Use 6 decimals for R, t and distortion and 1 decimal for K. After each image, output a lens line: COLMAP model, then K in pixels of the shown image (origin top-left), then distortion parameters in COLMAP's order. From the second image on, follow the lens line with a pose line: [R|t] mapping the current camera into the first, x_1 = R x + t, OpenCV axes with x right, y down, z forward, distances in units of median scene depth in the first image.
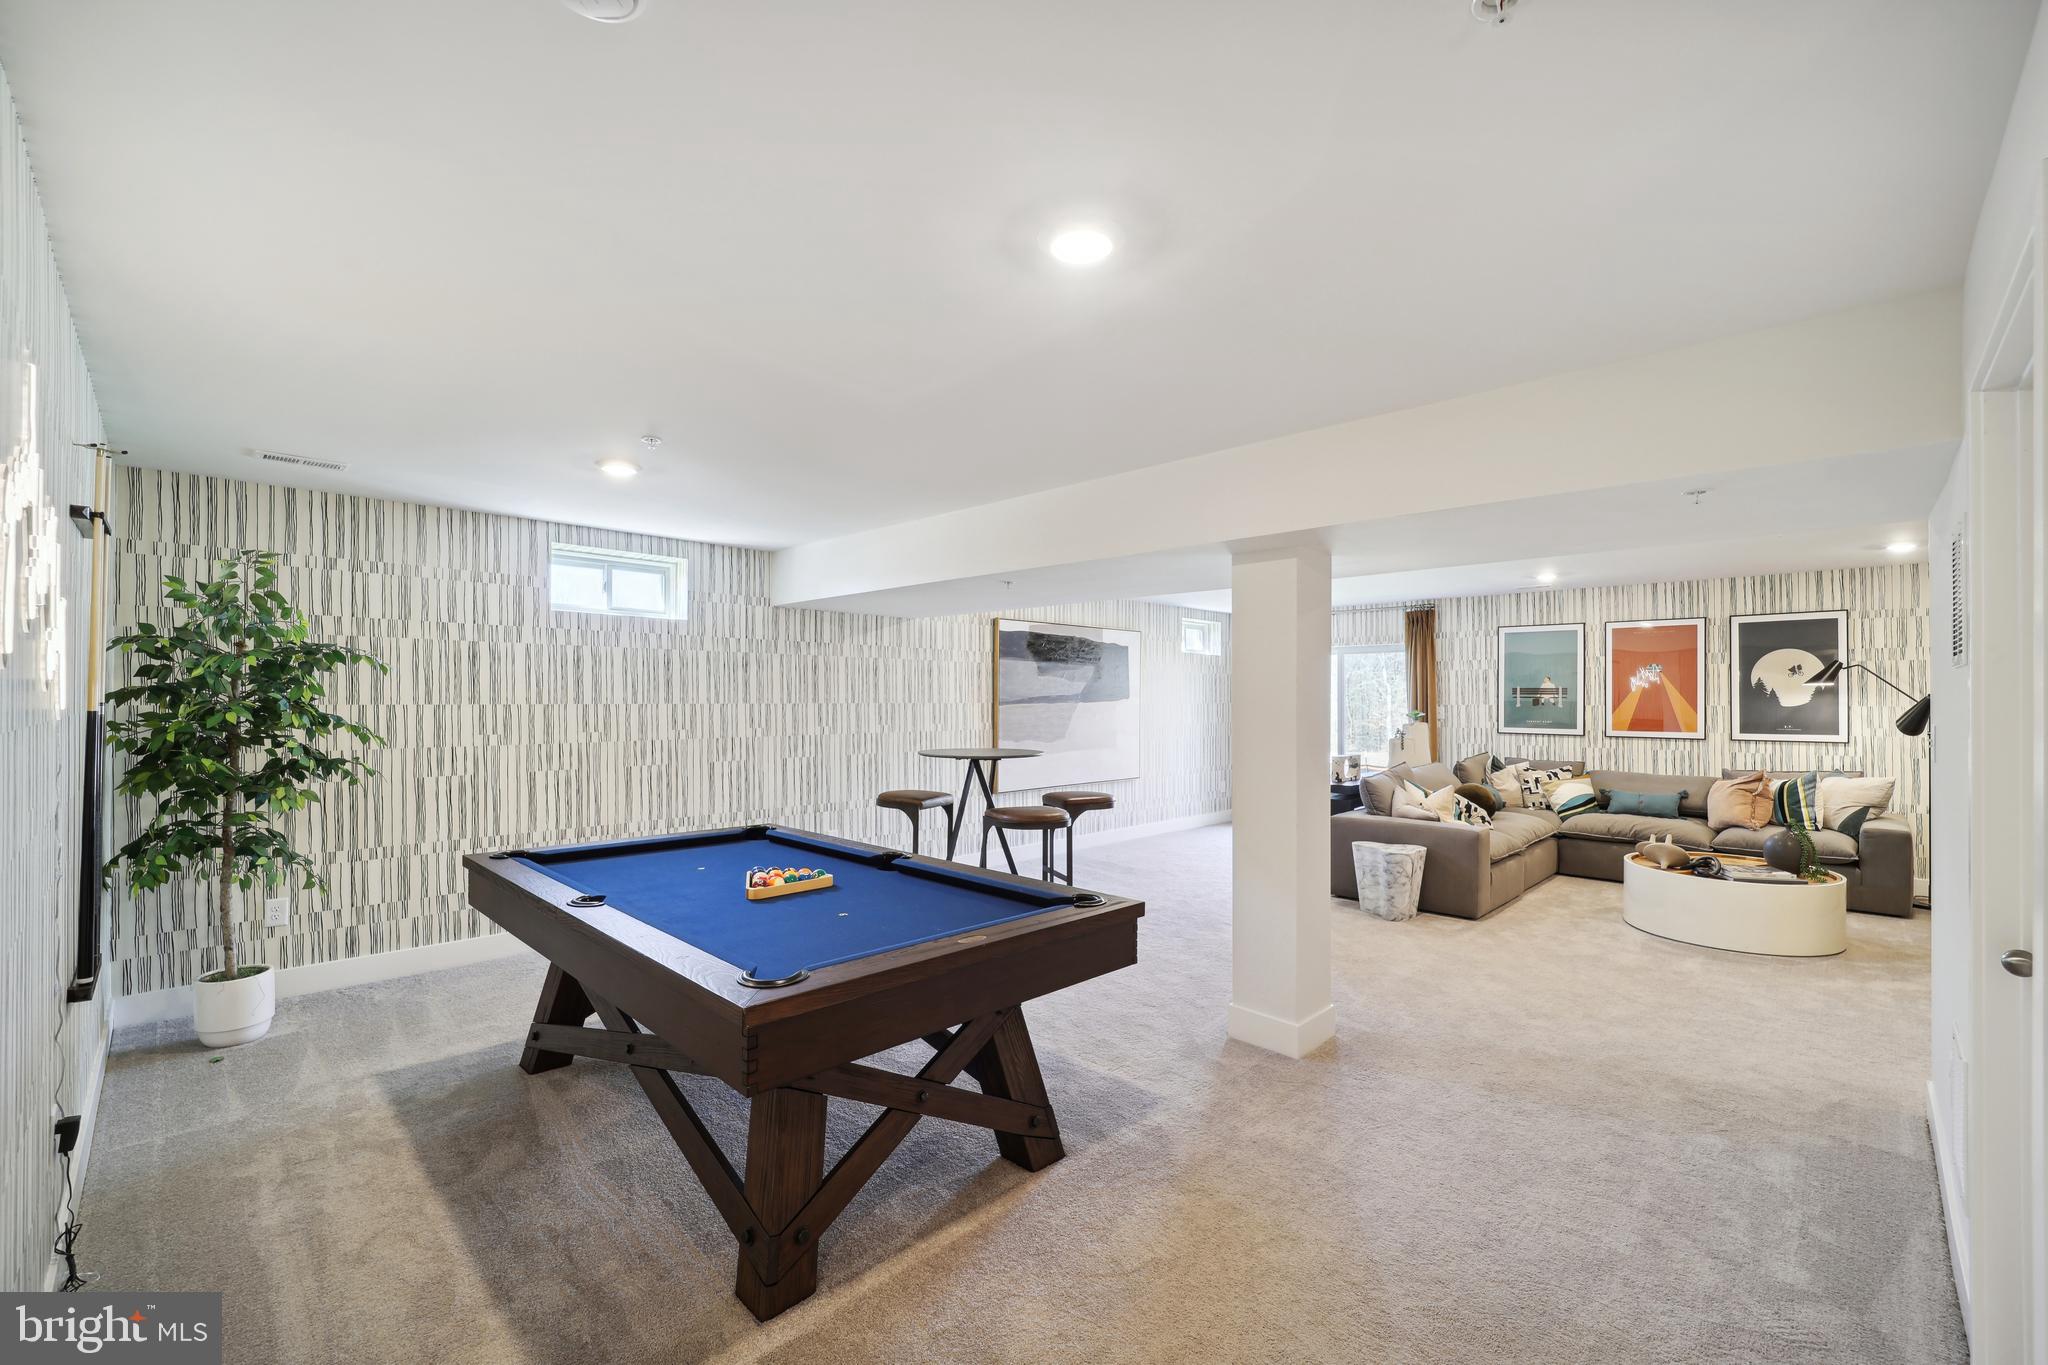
lens RADIAL K [[836.8, 0, 1022.7], [0, 836.8, 688.5], [0, 0, 1]] dist [-0.007825, -0.000266]
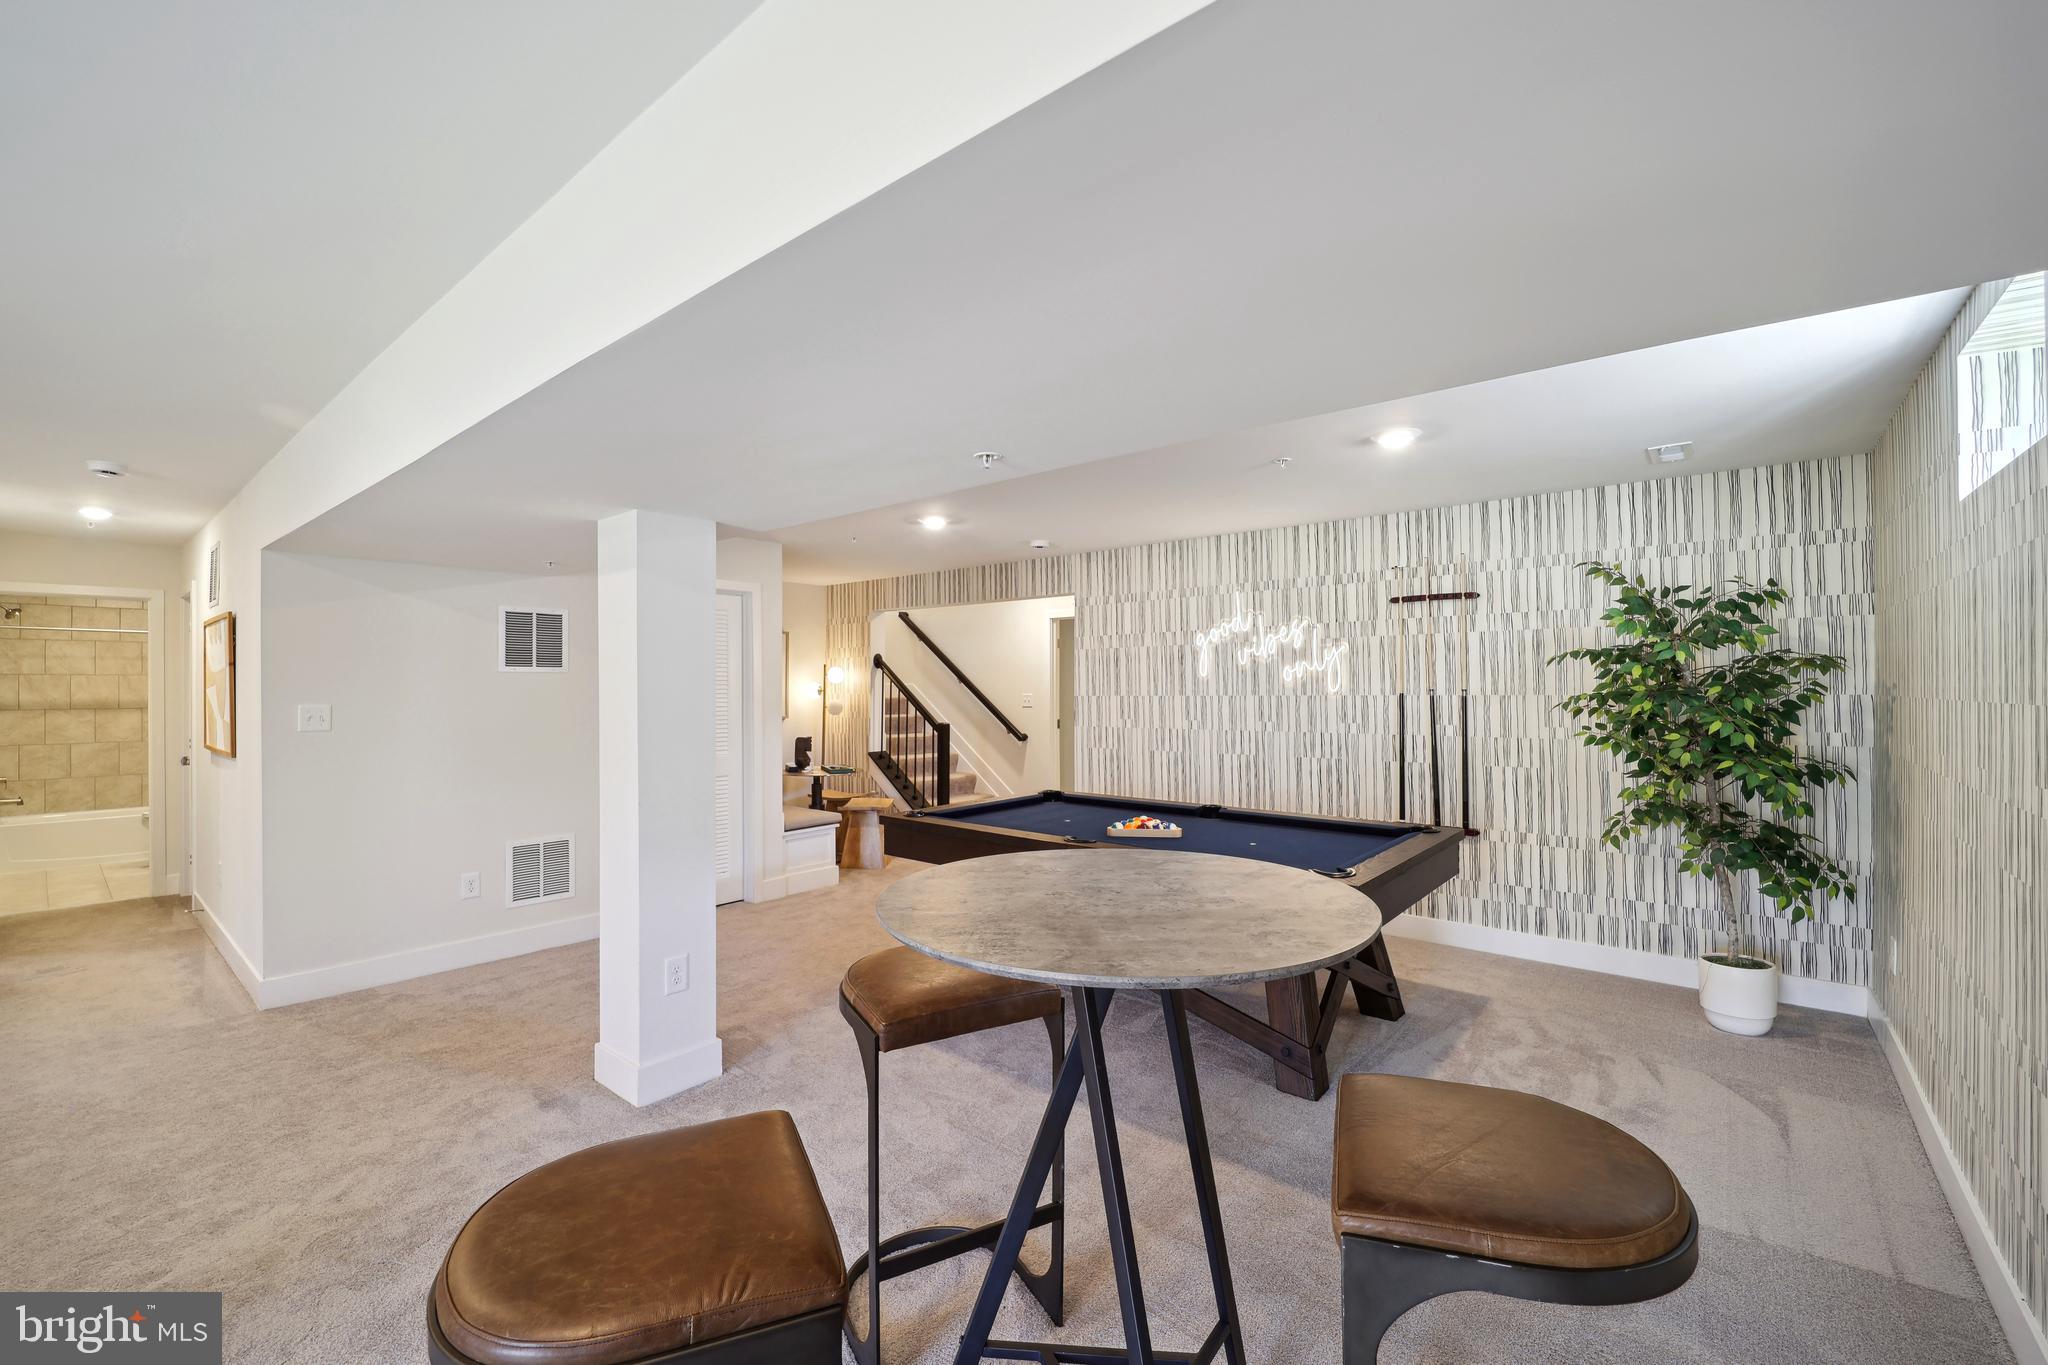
lens RADIAL K [[851.8, 0, 971.1], [0, 851.8, 689.6], [0, 0, 1]] dist [-0.001969, -0.000190]
pose [[0.051687, -0.004173, -0.998655, 0.678537], [0.018194, 0.999829, -0.003237, 0.009436], [0.998498, -0.018002, 0.051754, 0.691597]]
